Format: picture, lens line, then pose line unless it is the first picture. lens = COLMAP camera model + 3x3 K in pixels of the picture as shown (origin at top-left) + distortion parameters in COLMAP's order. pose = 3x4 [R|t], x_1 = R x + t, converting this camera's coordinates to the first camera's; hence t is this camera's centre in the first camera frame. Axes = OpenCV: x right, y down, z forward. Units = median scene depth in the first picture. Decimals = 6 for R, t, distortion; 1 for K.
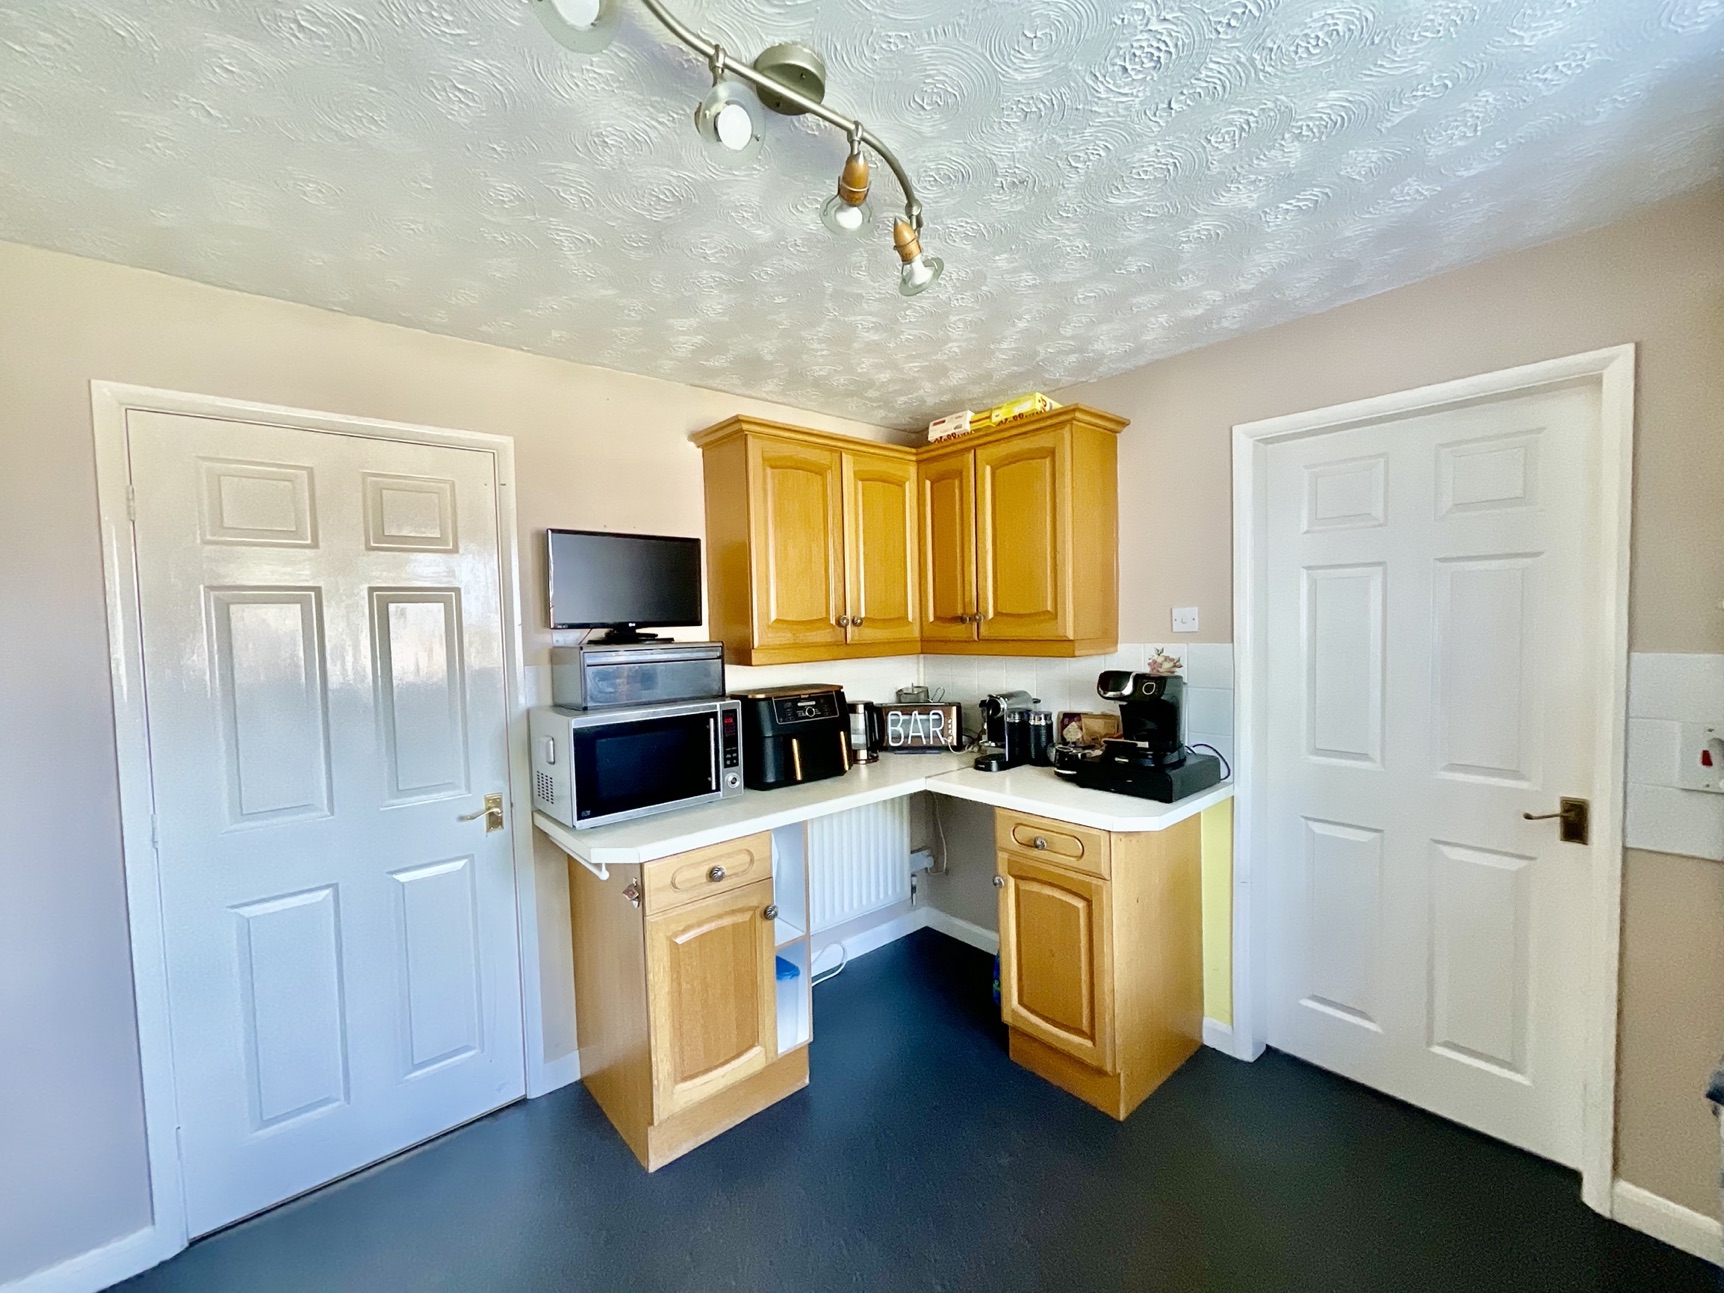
lens RADIAL K [[697.1, 0, 862.0], [0, 697.1, 646.5], [0, 0, 1]] dist [-0.002704, -0.000349]
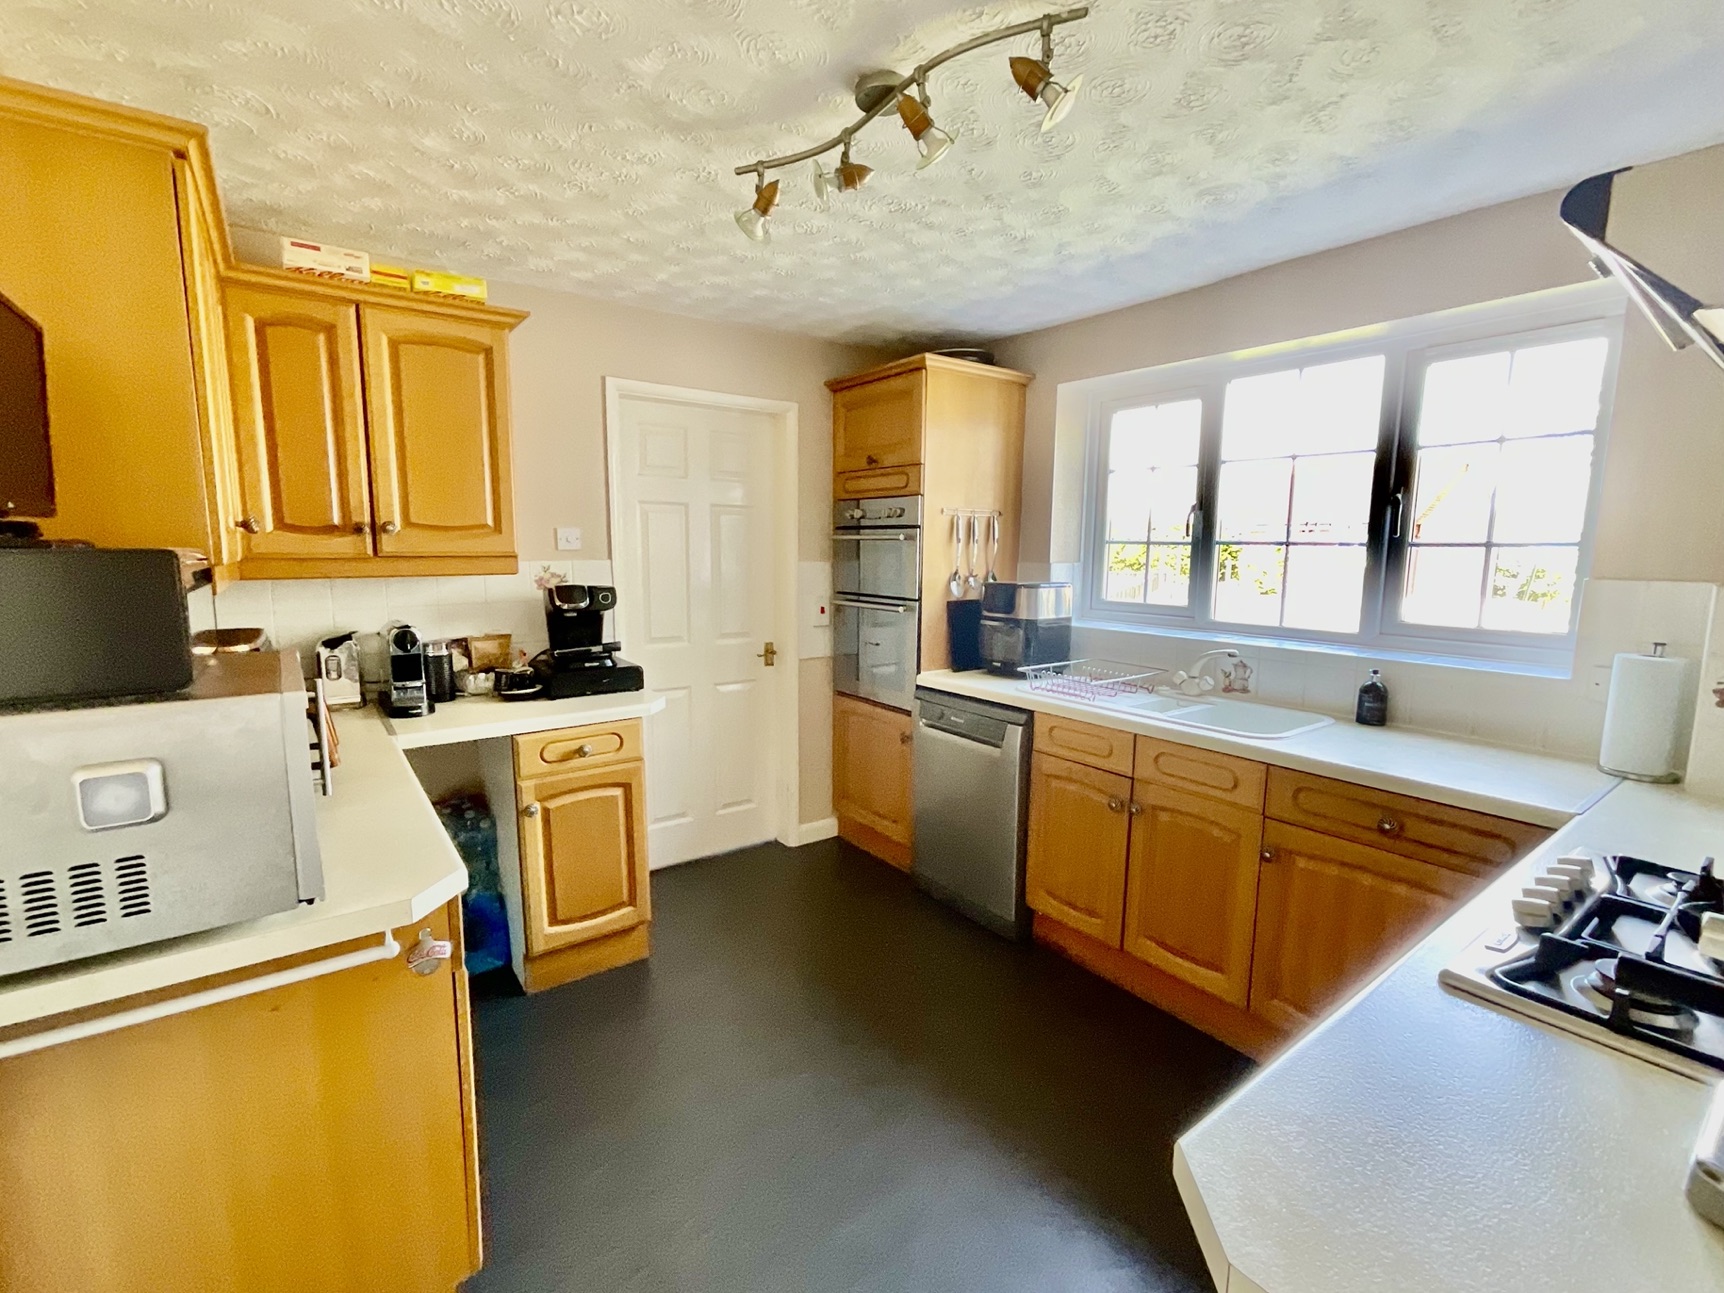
lens RADIAL K [[762.3, 0, 862.0], [0, 762.3, 646.5], [0, 0, 1]] dist [-0.002615, -0.000312]
pose [[0.087737, -0.104431, 0.990655, -0.723170], [0.033020, 0.994248, 0.101885, 0.023757], [-0.995596, 0.023772, 0.090681, 0.429192]]
